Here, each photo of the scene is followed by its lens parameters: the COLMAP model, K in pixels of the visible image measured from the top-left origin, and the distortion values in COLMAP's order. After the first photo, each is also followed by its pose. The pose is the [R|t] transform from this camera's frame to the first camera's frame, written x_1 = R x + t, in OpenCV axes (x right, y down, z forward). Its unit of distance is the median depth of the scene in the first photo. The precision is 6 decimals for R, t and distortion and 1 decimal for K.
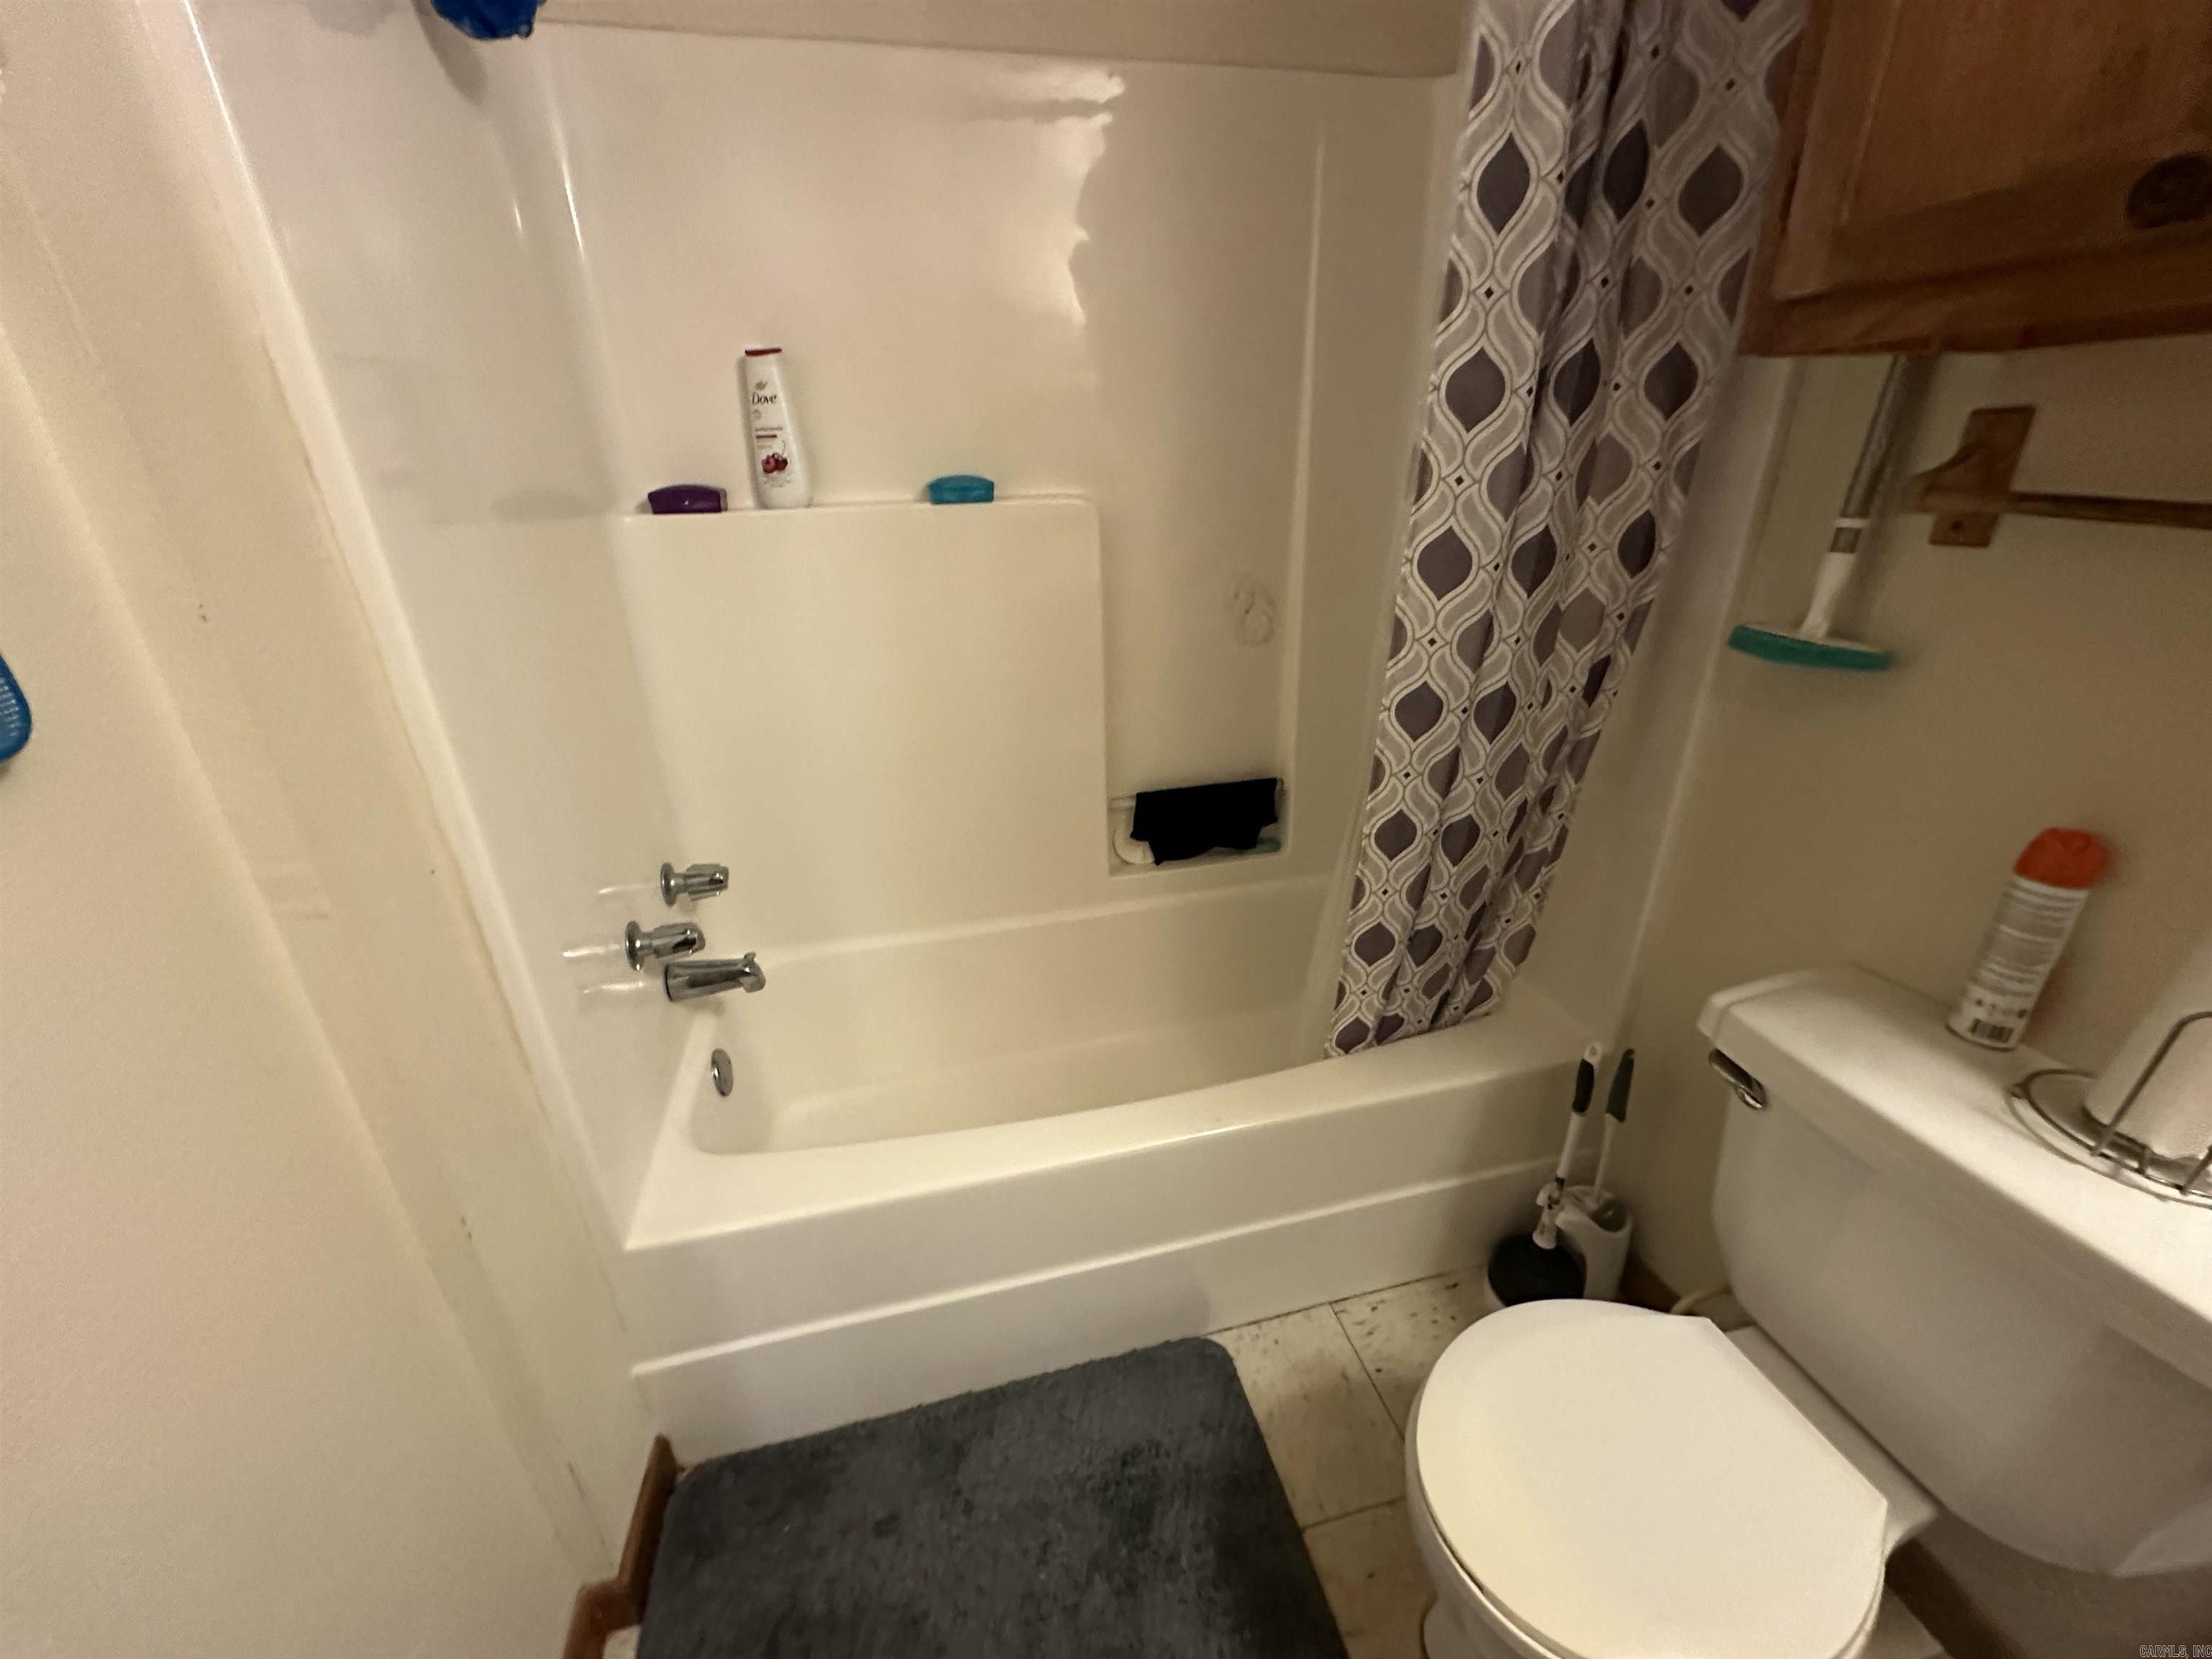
lens RADIAL K [[881.4, 0, 1111.4], [0, 881.4, 829.1], [0, 0, 1]] dist [-0.004162, 0.000592]
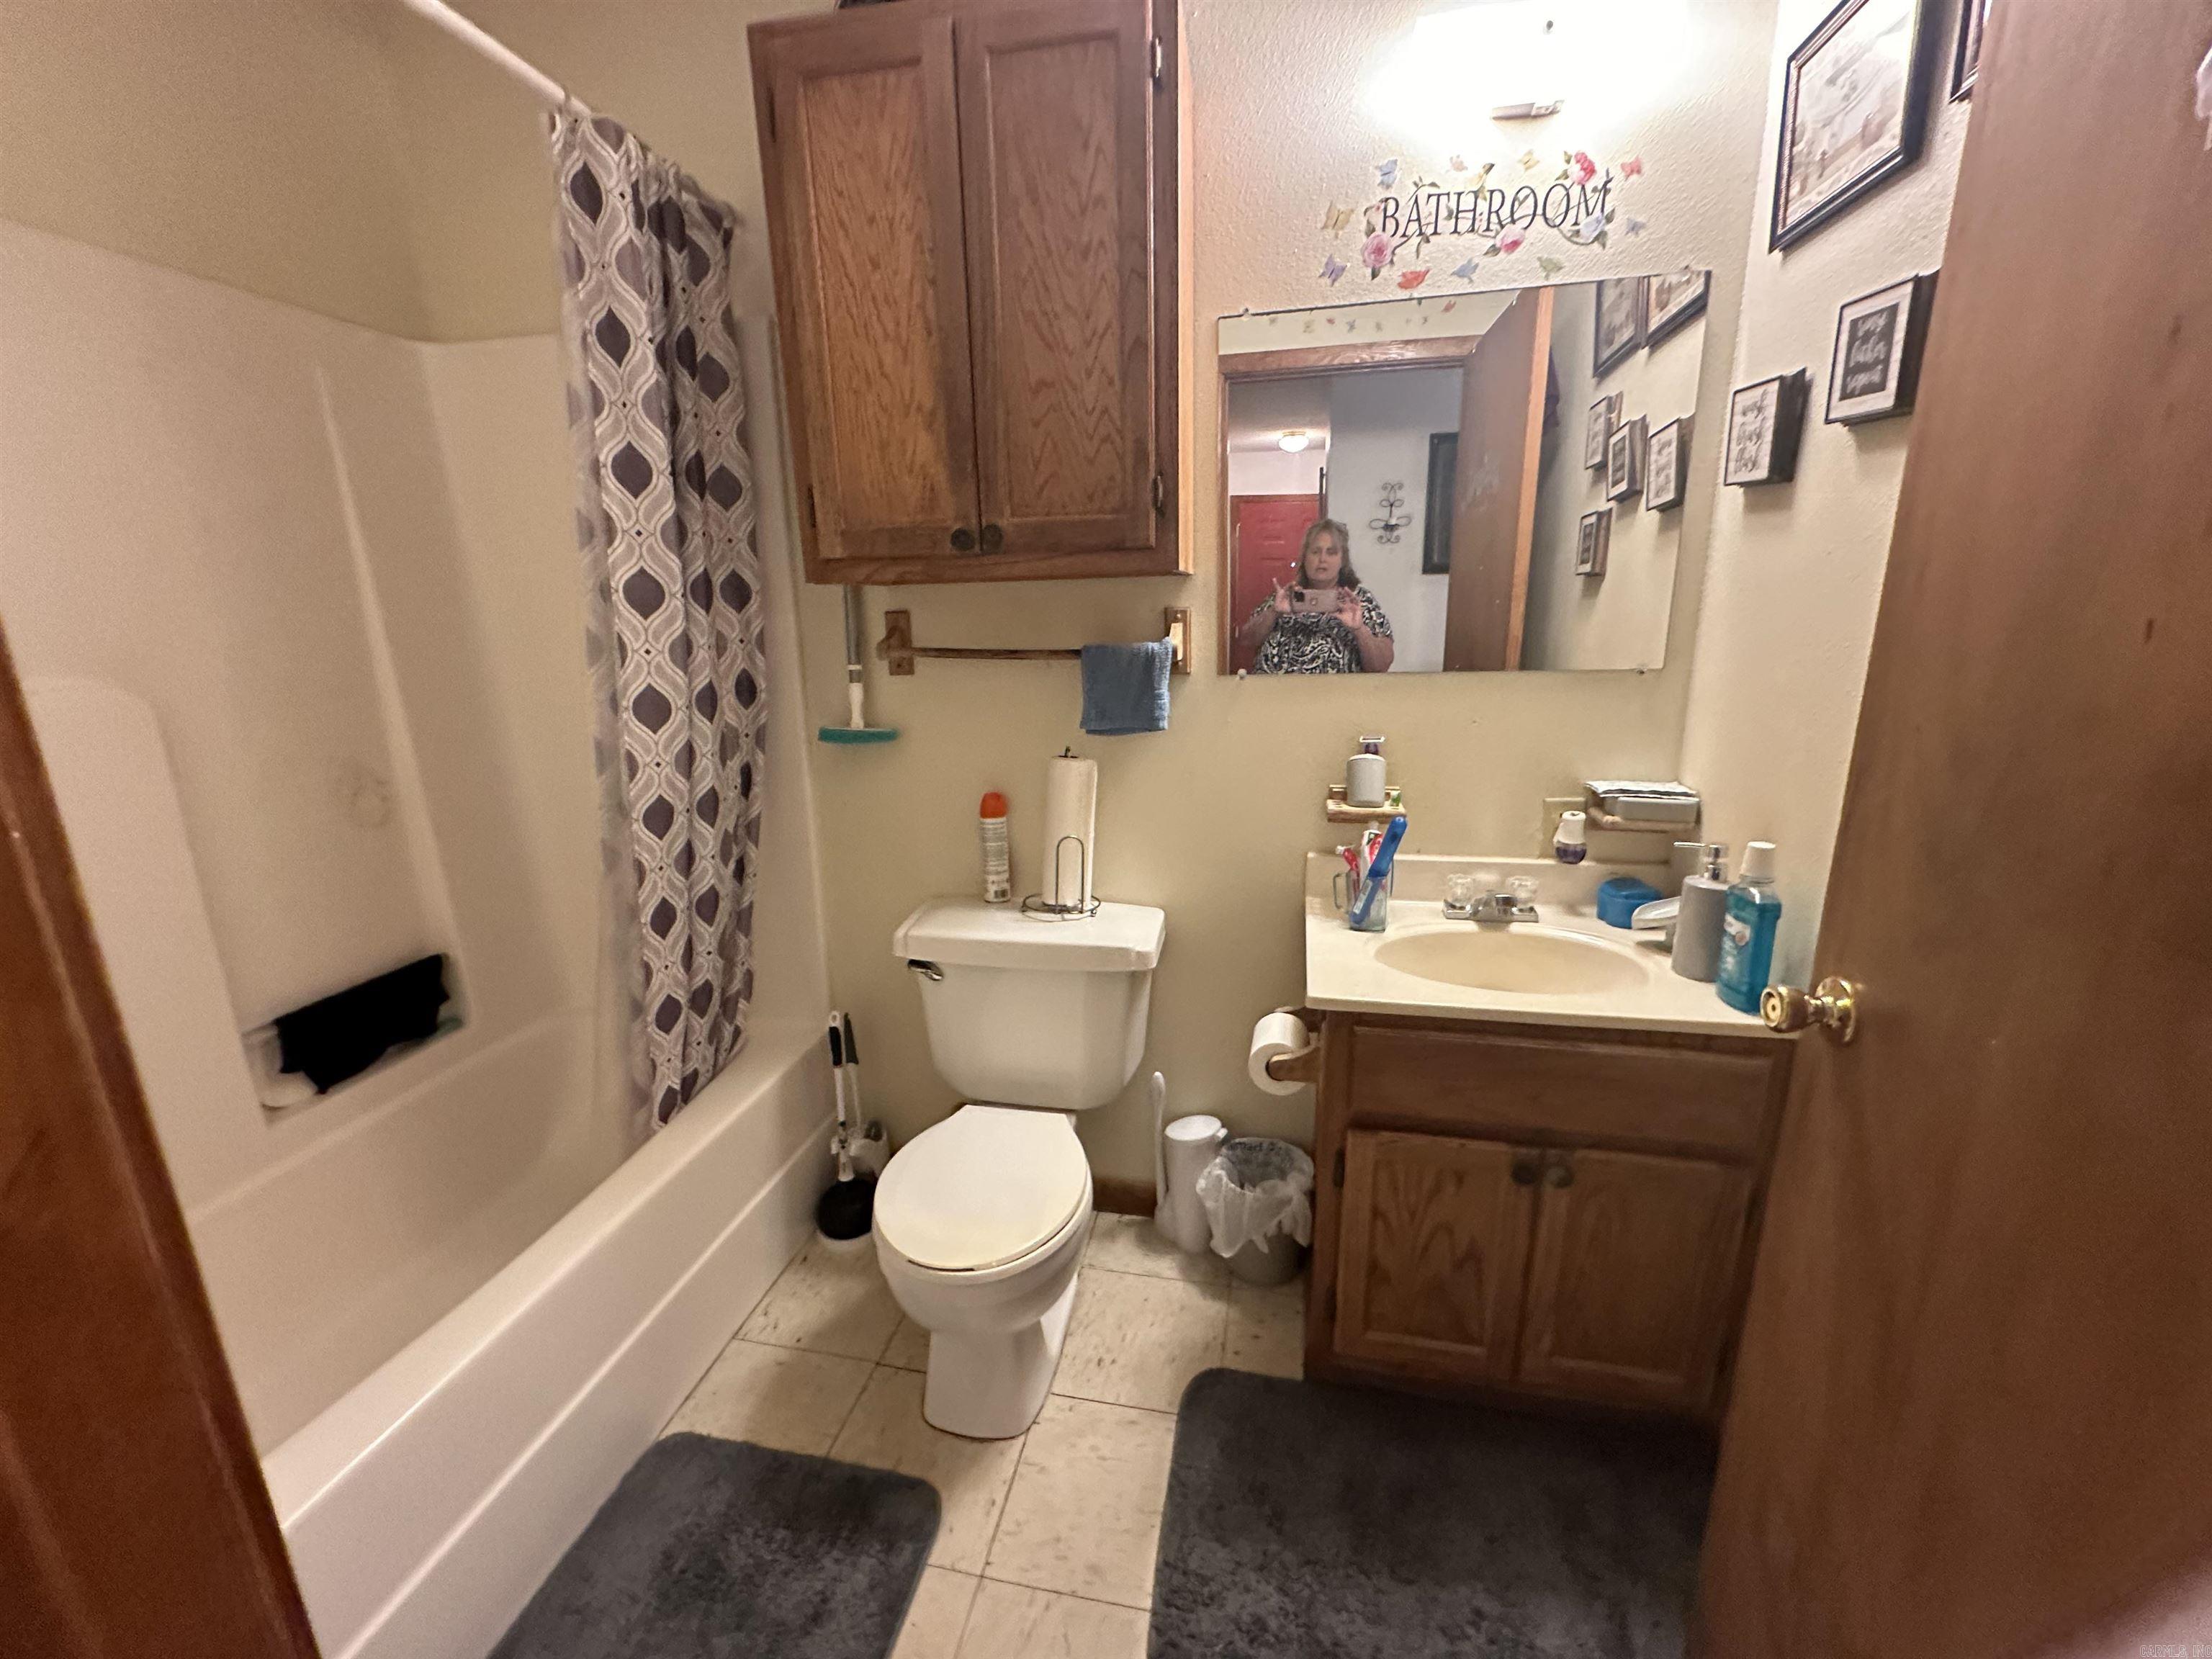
lens RADIAL K [[881.4, 0, 1101.8], [0, 881.4, 826.6], [0, 0, 1]] dist [-0.004162, 0.000592]
pose [[0.432172, -0.198937, 0.879575, -0.532177], [0.366047, 0.930096, 0.030509, 0.082813], [-0.824158, 0.308780, 0.474782, -0.174721]]
